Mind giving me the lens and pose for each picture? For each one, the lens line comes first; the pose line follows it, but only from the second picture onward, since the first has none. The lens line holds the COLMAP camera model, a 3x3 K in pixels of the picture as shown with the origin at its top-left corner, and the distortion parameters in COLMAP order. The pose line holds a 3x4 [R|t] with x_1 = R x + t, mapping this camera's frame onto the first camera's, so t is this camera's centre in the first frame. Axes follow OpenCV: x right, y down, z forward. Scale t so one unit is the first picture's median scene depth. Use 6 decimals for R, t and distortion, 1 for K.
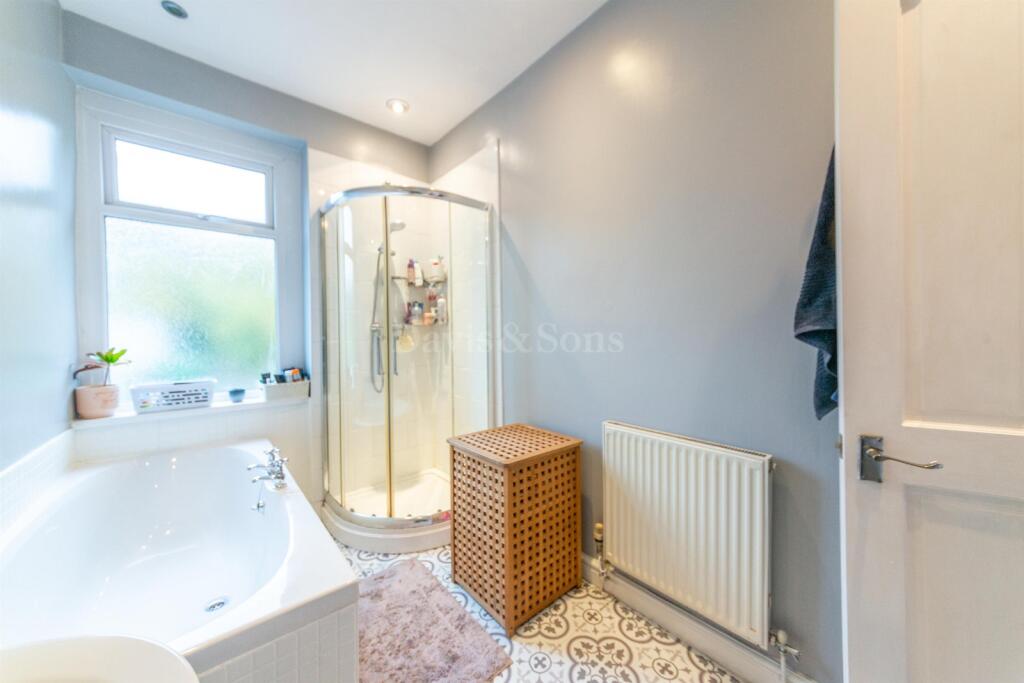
lens RADIAL K [[358.5, 0, 516.2], [0, 358.5, 337.8], [0, 0, 1]] dist [0.000730, 0.000022]
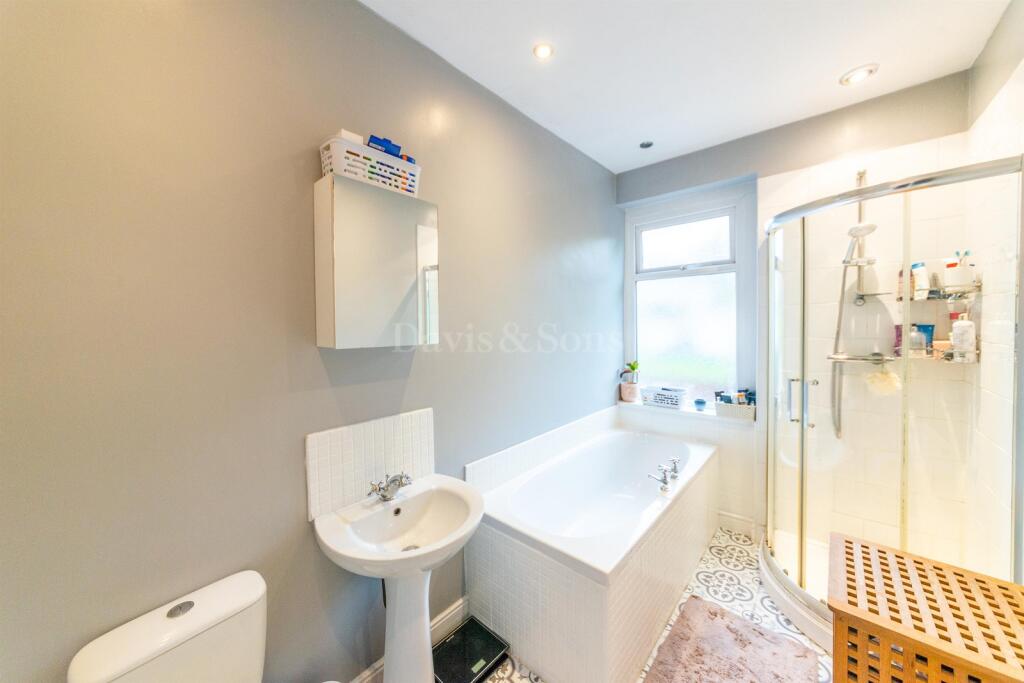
lens RADIAL K [[358.5, 0, 517.2], [0, 358.5, 339.2], [0, 0, 1]] dist [0.000730, 0.000022]
pose [[0.139508, 0.050078, -0.988954, 0.394700], [-0.000168, 0.998722, 0.050548, -0.144535], [0.990221, -0.006886, 0.139338, 0.208936]]
